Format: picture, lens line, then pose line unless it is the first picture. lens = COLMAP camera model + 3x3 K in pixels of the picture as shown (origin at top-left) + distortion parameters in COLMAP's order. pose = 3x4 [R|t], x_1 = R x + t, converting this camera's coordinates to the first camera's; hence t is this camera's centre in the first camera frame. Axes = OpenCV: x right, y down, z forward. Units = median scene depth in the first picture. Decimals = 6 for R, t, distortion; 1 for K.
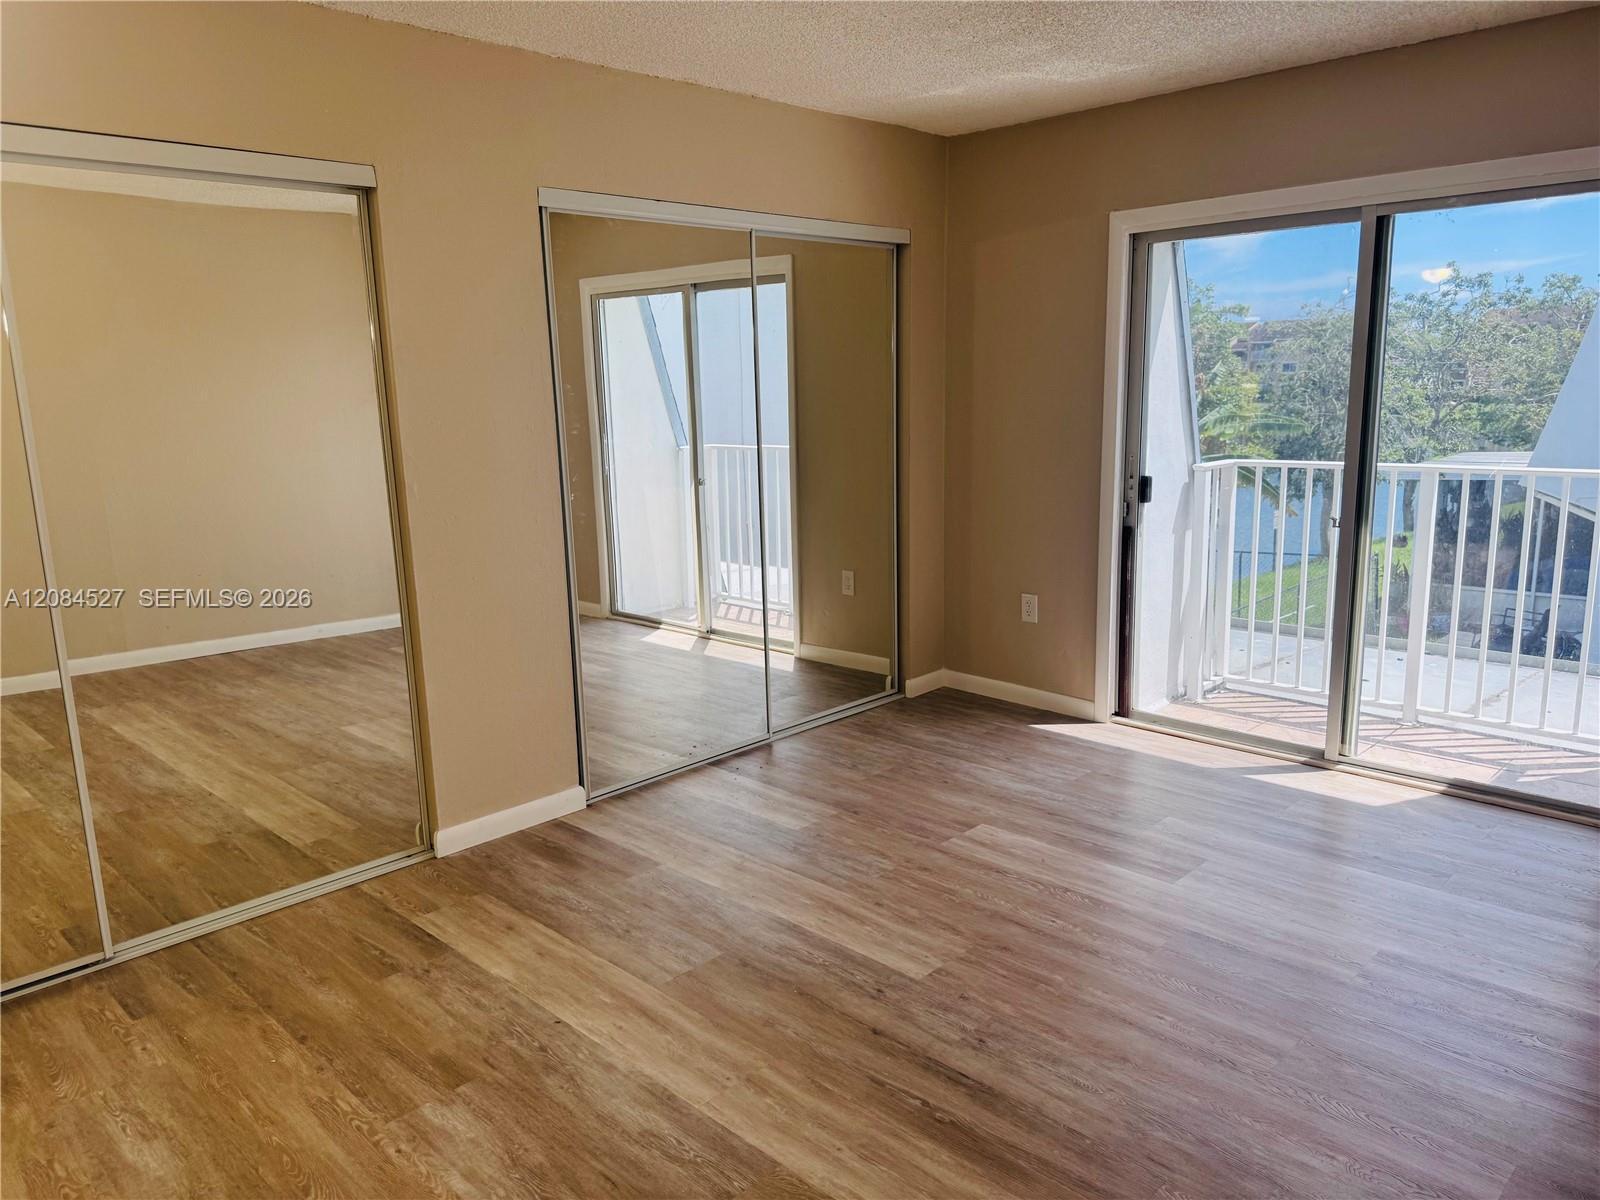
lens RADIAL K [[1125.4, 0, 802.1], [0, 1125.4, 594.5], [0, 0, 1]] dist [0.078673, -0.063636]
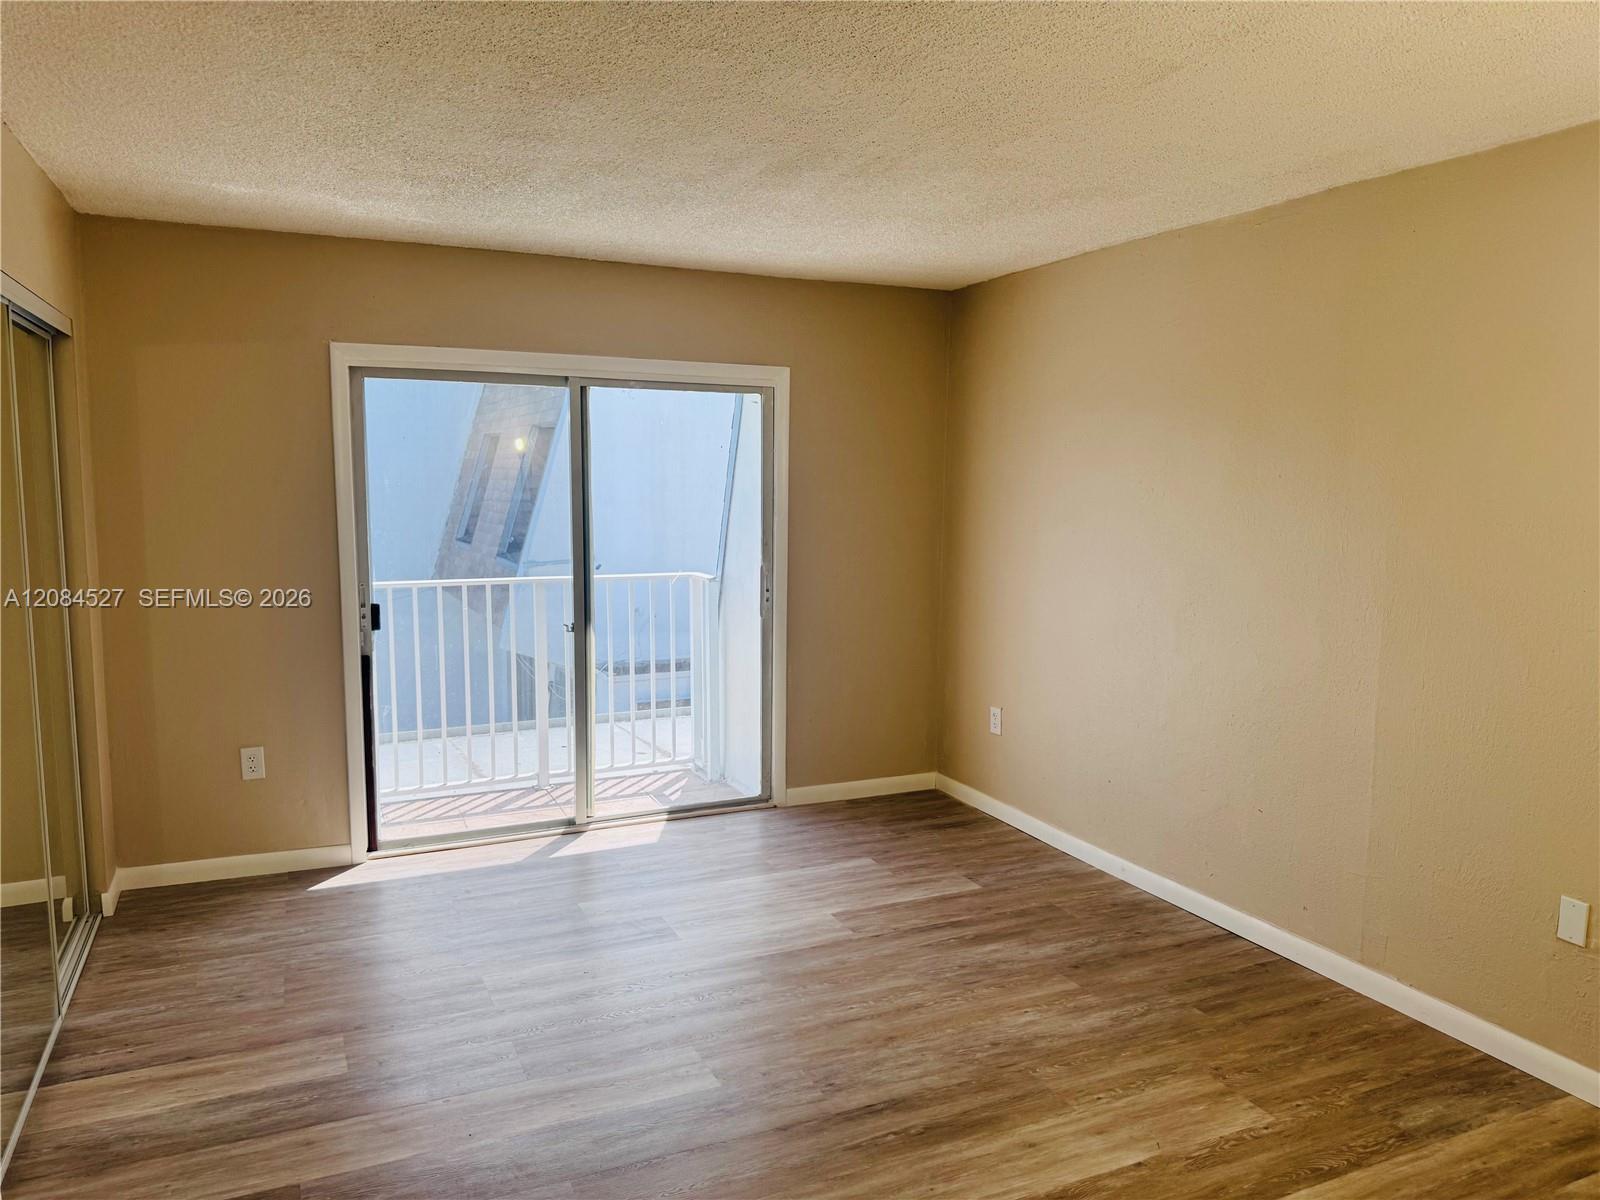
lens RADIAL K [[1119.2, 0, 802.6], [0, 1119.2, 593.0], [0, 0, 1]] dist [0.053337, -0.064991]
pose [[0.368663, -0.074903, 0.926540, -0.477100], [0.160769, 0.986865, 0.015811, -0.068644], [-0.915555, 0.143130, 0.375863, 0.280782]]
